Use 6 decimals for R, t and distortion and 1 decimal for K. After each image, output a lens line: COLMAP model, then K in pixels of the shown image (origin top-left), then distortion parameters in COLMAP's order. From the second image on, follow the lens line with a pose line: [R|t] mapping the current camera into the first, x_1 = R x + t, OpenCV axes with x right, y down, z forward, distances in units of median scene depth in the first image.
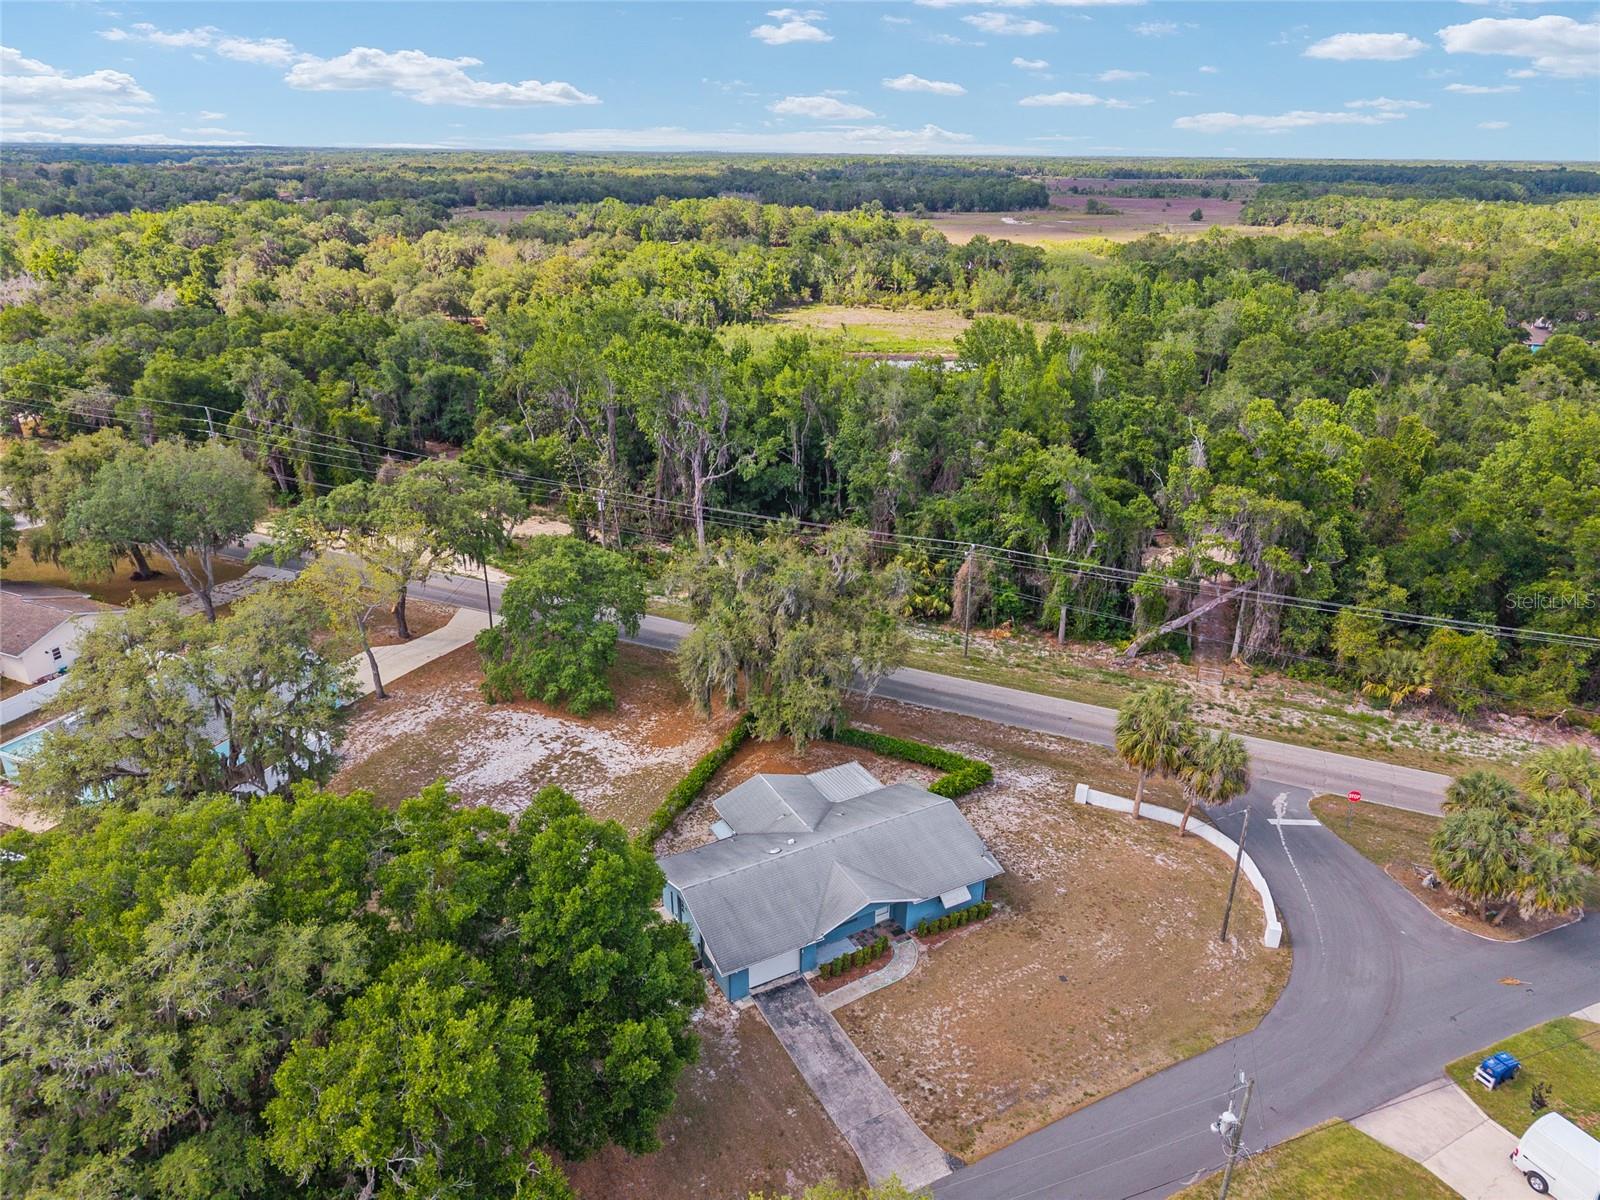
lens RADIAL K [[1065.6, 0, 788.2], [0, 1065.6, 608.6], [0, 0, 1]] dist [0.034463, -0.037357]
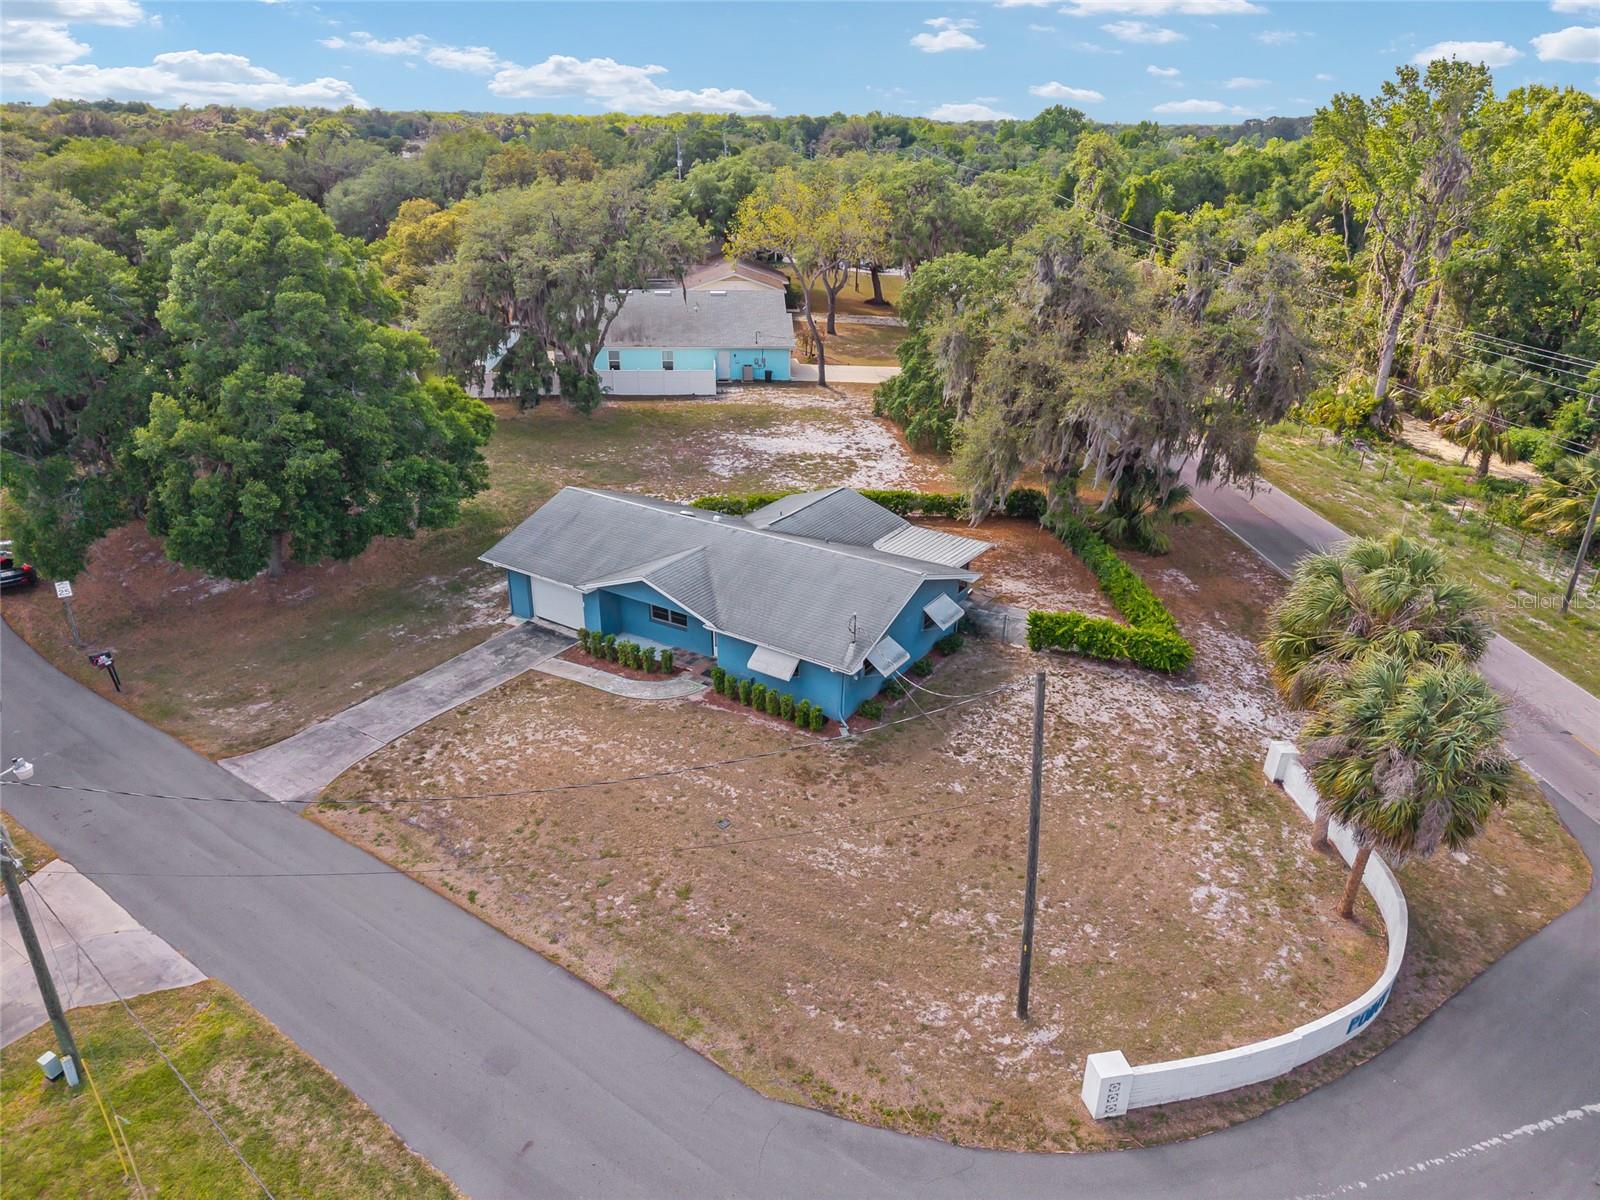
lens RADIAL K [[1065.6, 0, 788.2], [0, 1065.6, 608.6], [0, 0, 1]] dist [0.034463, -0.037357]
pose [[0.461497, 0.363985, -0.809034, 0.574590], [-0.355739, 0.911352, 0.207094, 0.098008], [0.812693, 0.192232, 0.550070, 0.590745]]
